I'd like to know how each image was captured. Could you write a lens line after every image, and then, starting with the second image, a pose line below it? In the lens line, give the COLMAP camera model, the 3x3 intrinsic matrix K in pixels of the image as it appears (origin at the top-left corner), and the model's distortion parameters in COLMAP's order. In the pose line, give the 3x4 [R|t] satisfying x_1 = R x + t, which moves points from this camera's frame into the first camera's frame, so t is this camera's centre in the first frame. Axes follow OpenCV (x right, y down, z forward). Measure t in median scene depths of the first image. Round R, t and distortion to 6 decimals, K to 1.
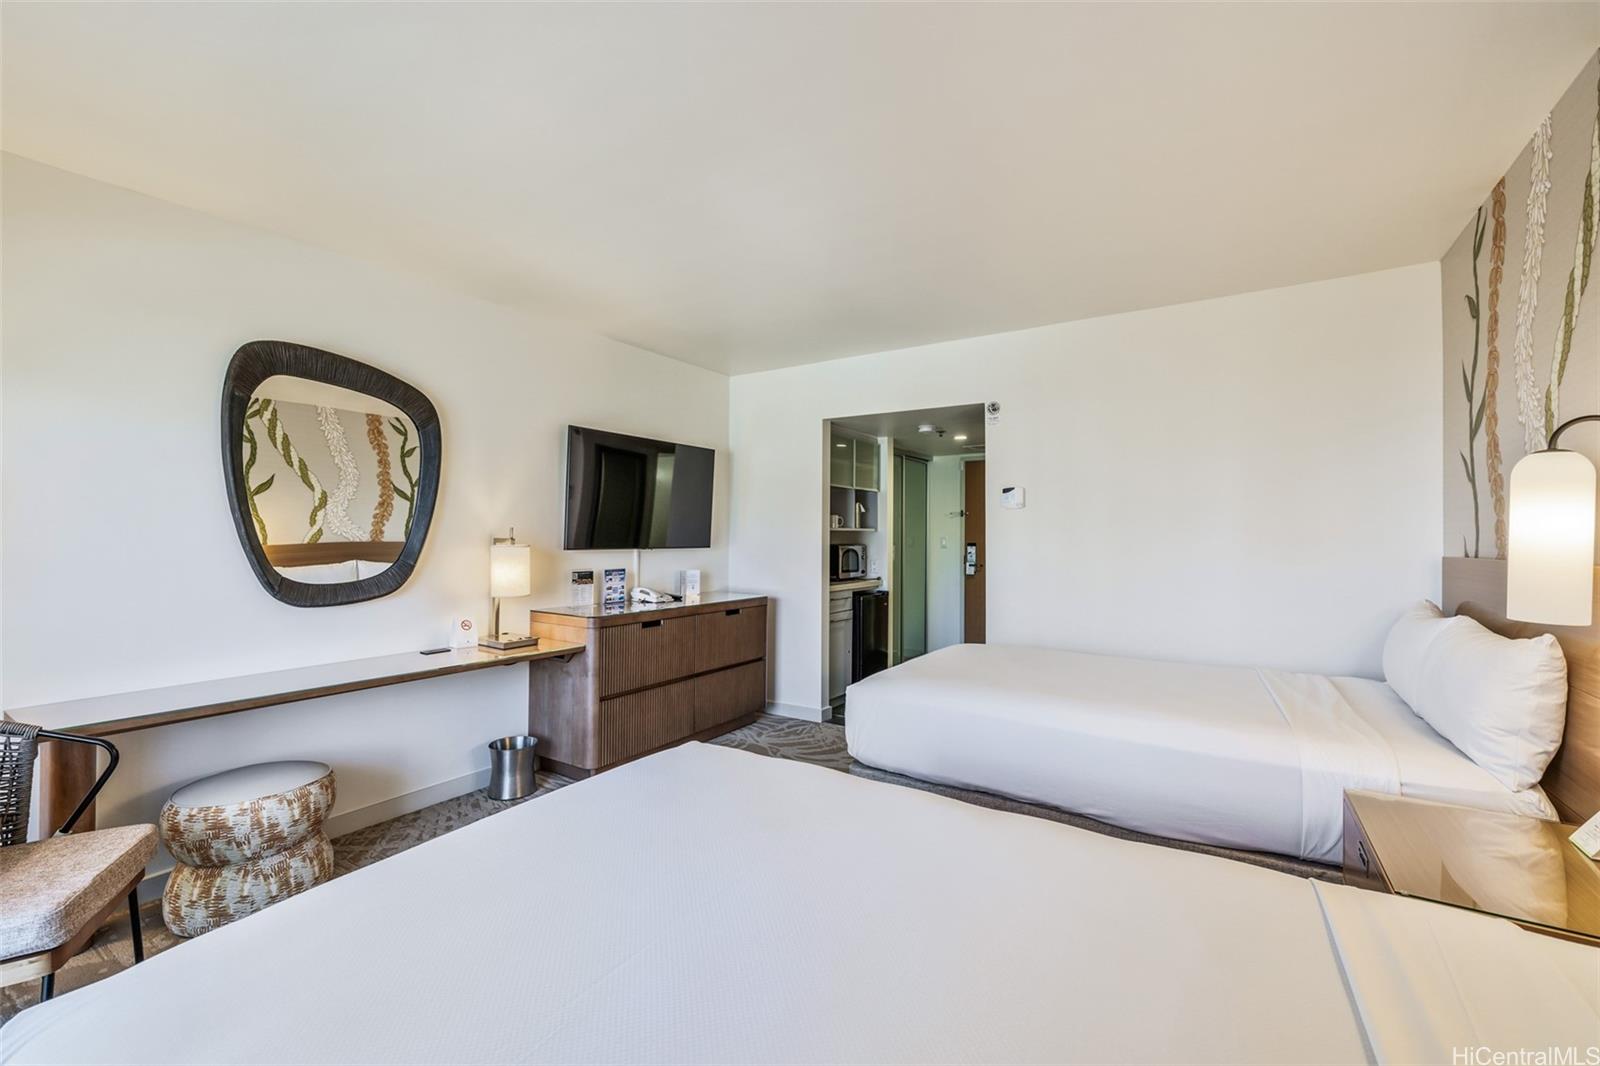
lens RADIAL K [[677.4, 0, 809.5], [0, 677.4, 528.1], [0, 0, 1]] dist [0.001262, 0.001039]
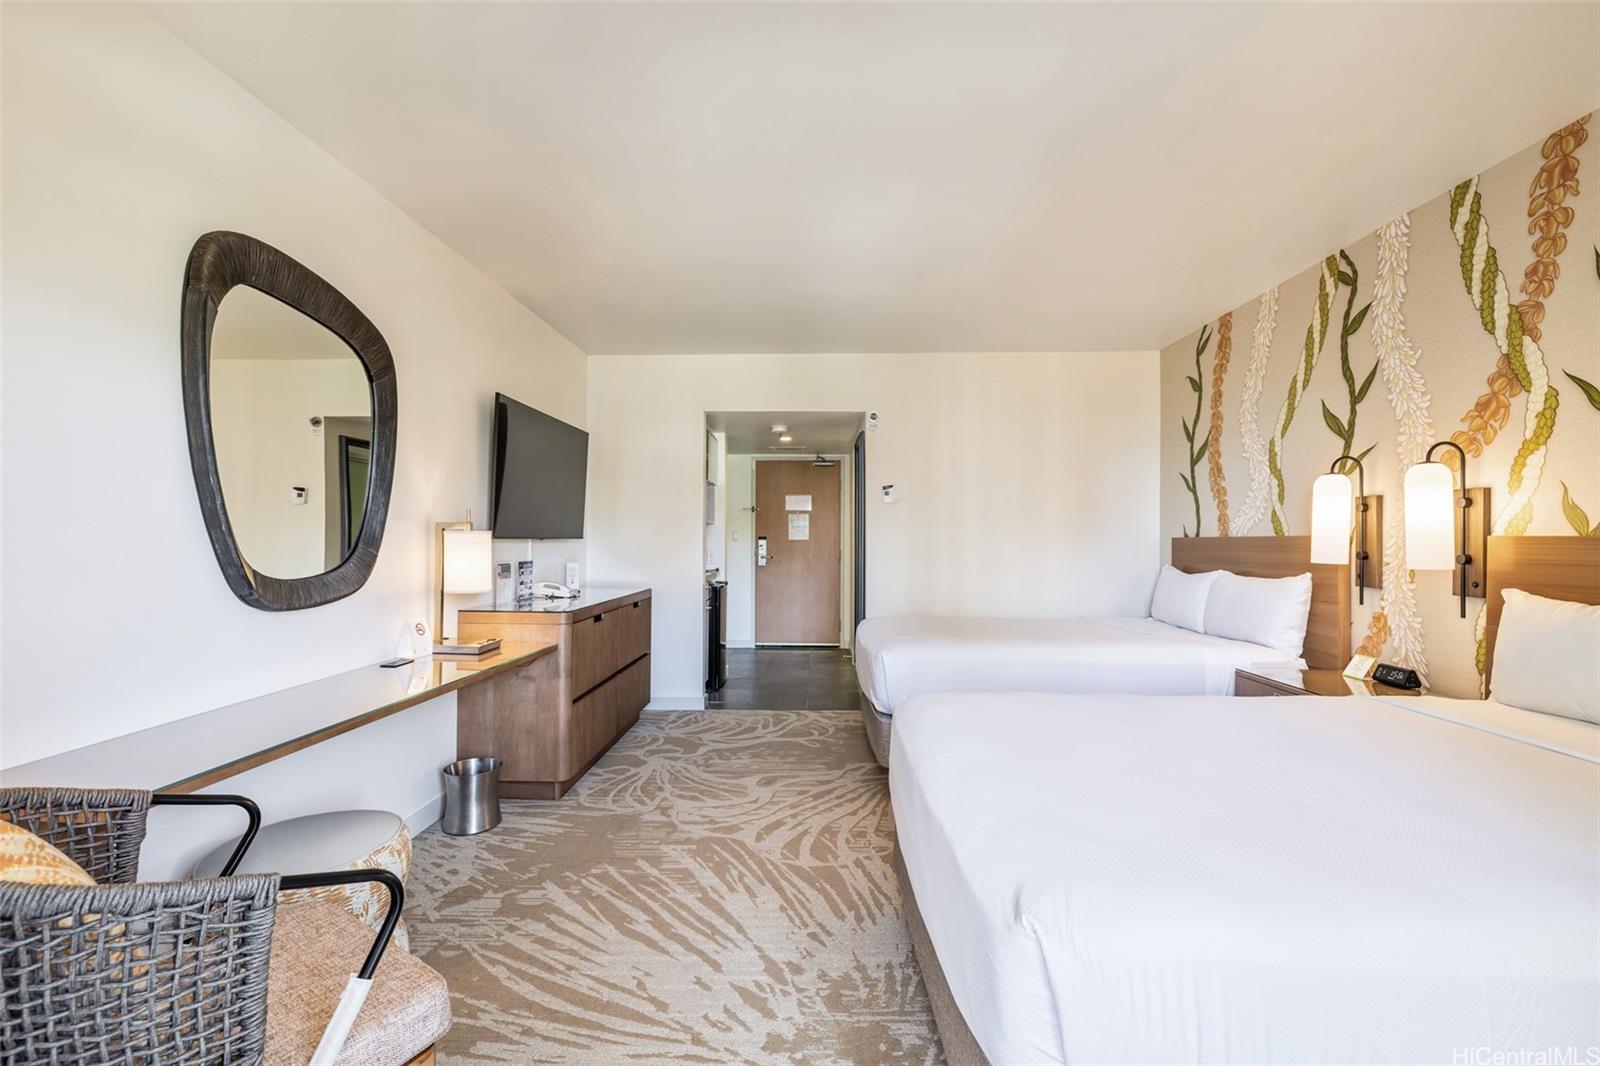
lens RADIAL K [[677.4, 0, 808.9], [0, 677.4, 537.1], [0, 0, 1]] dist [0.001262, 0.001039]
pose [[0.854534, -0.001320, 0.519394, -0.483820], [-0.004125, 0.999948, 0.009328, 0.021945], [-0.519379, -0.010113, 0.854484, 0.062805]]
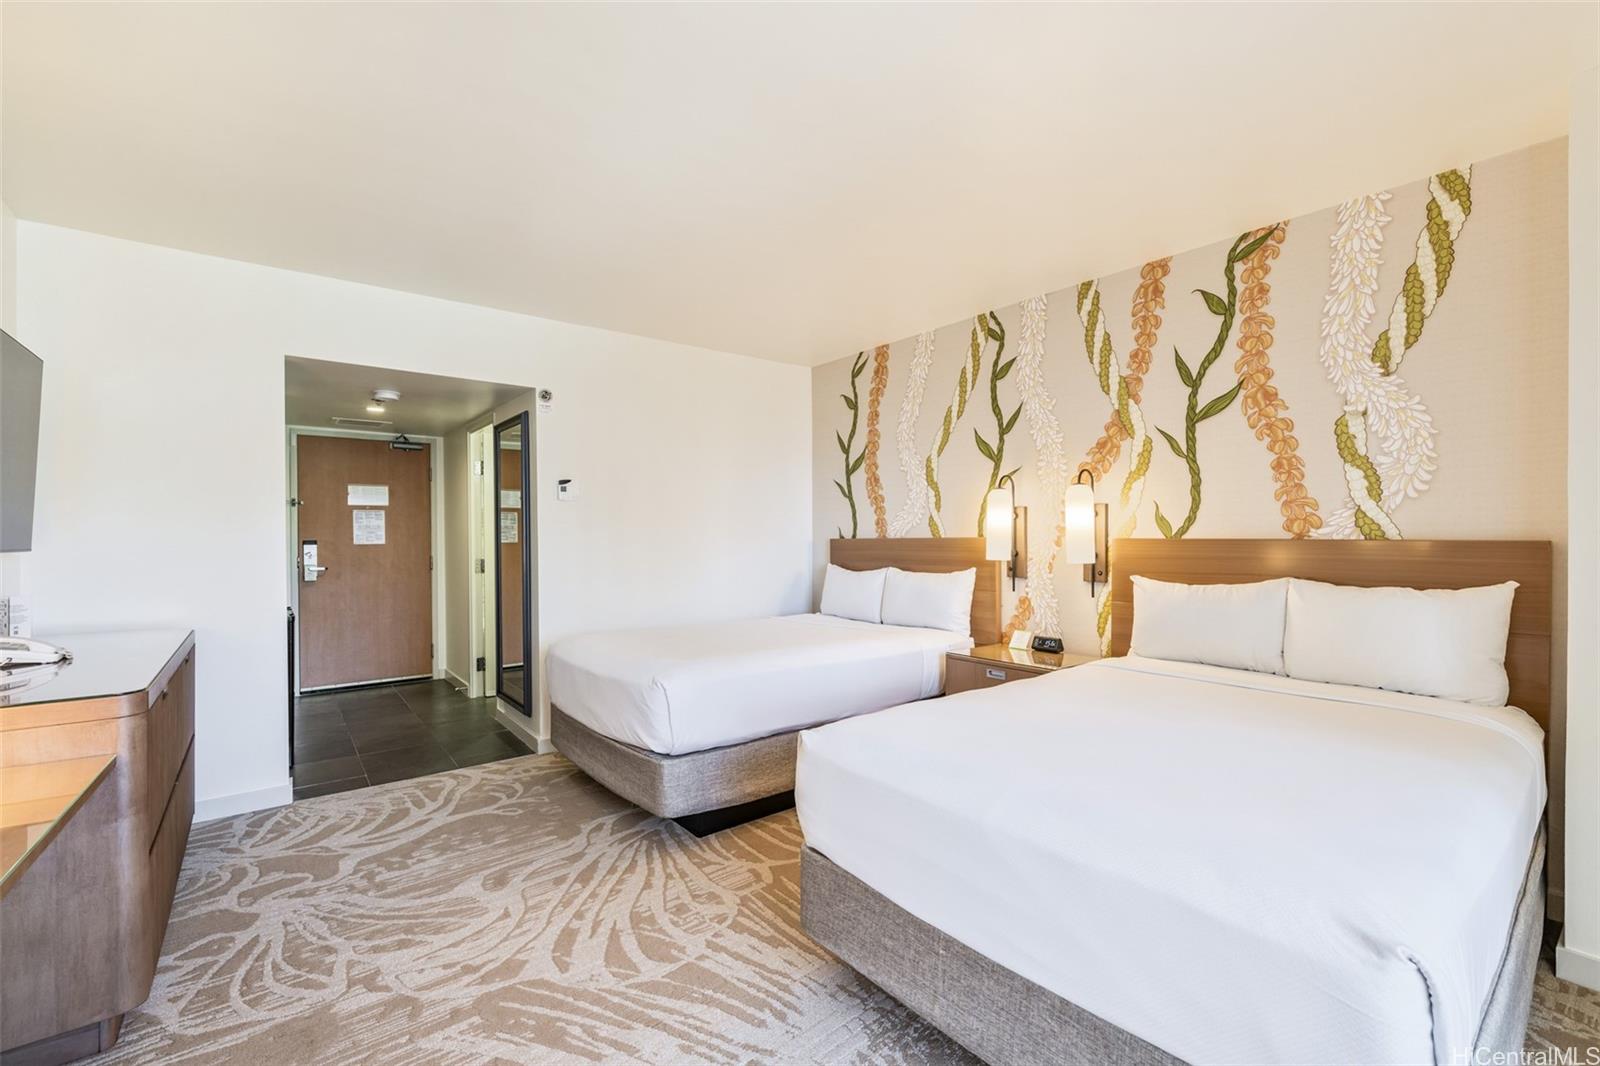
lens RADIAL K [[677.4, 0, 808.1], [0, 677.4, 541.2], [0, 0, 1]] dist [0.001262, 0.001039]
pose [[0.324542, -0.014216, 0.945765, -0.585599], [-0.002954, 0.999867, 0.016043, 0.014728], [-0.945867, -0.008000, 0.324457, 0.371741]]
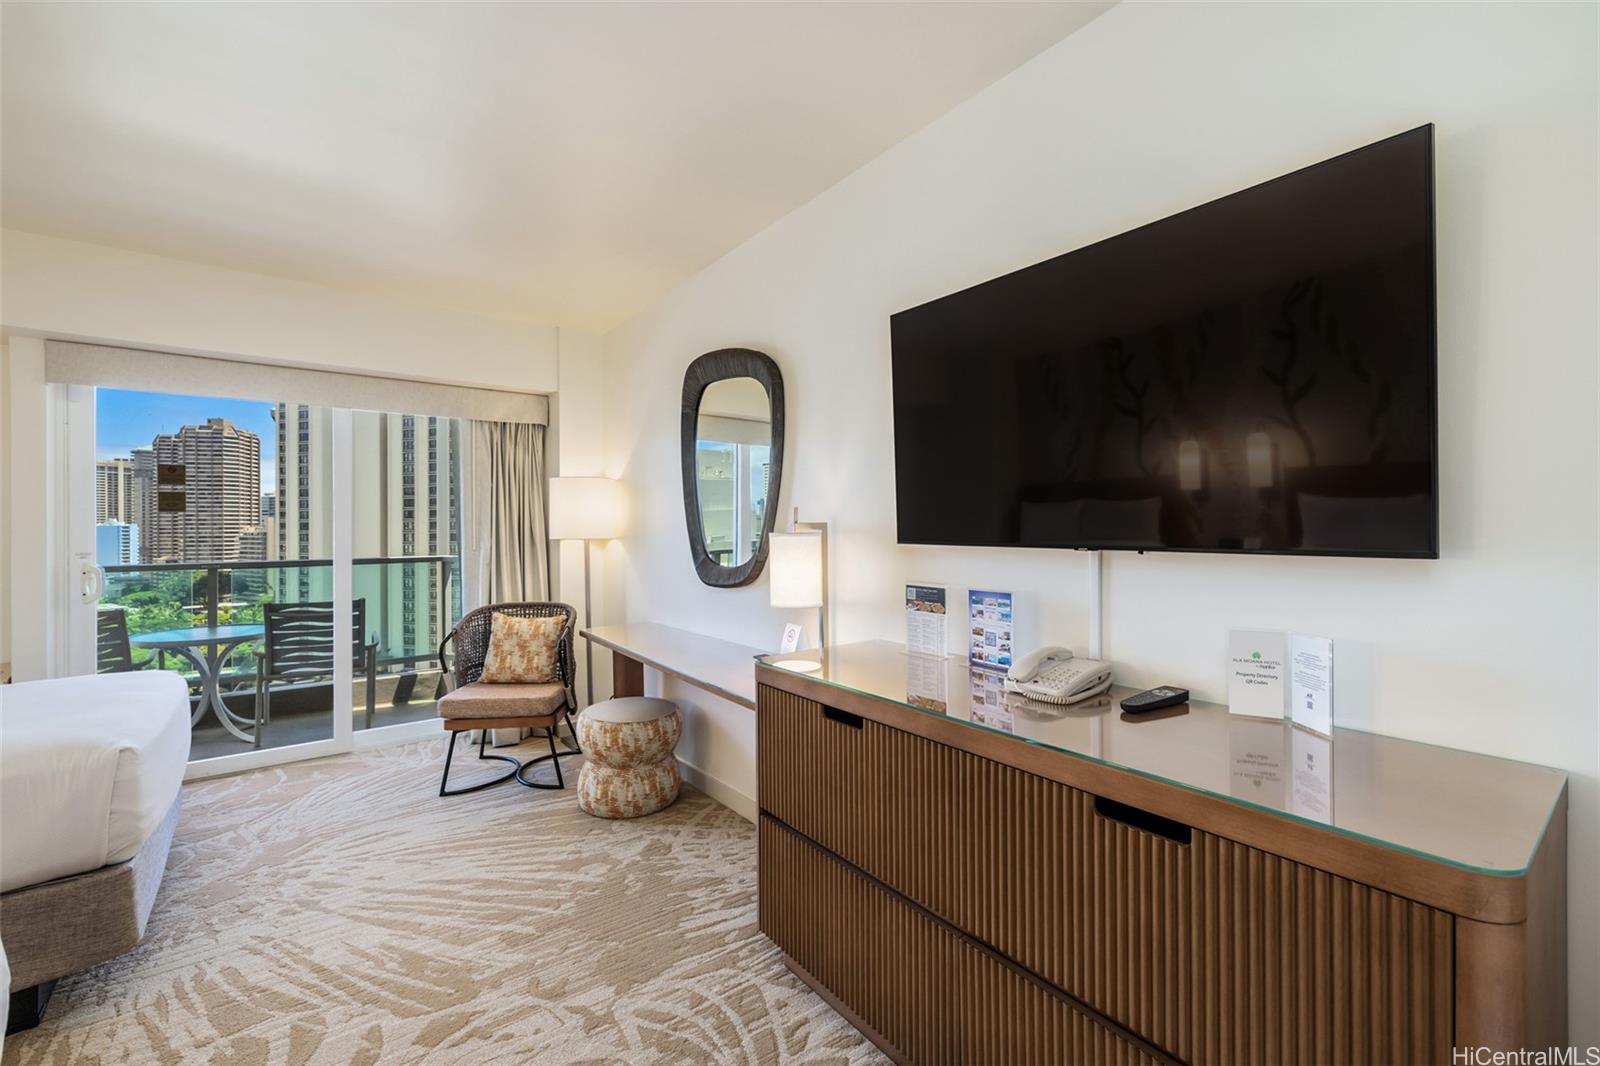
lens RADIAL K [[677.4, 0, 807.9], [0, 677.4, 525.2], [0, 0, 1]] dist [0.001262, 0.001039]
pose [[-0.349901, -0.006892, -0.936761, 0.192494], [0.008614, 0.999907, -0.010574, 0.023601], [0.936747, -0.011769, -0.349809, 1.174768]]
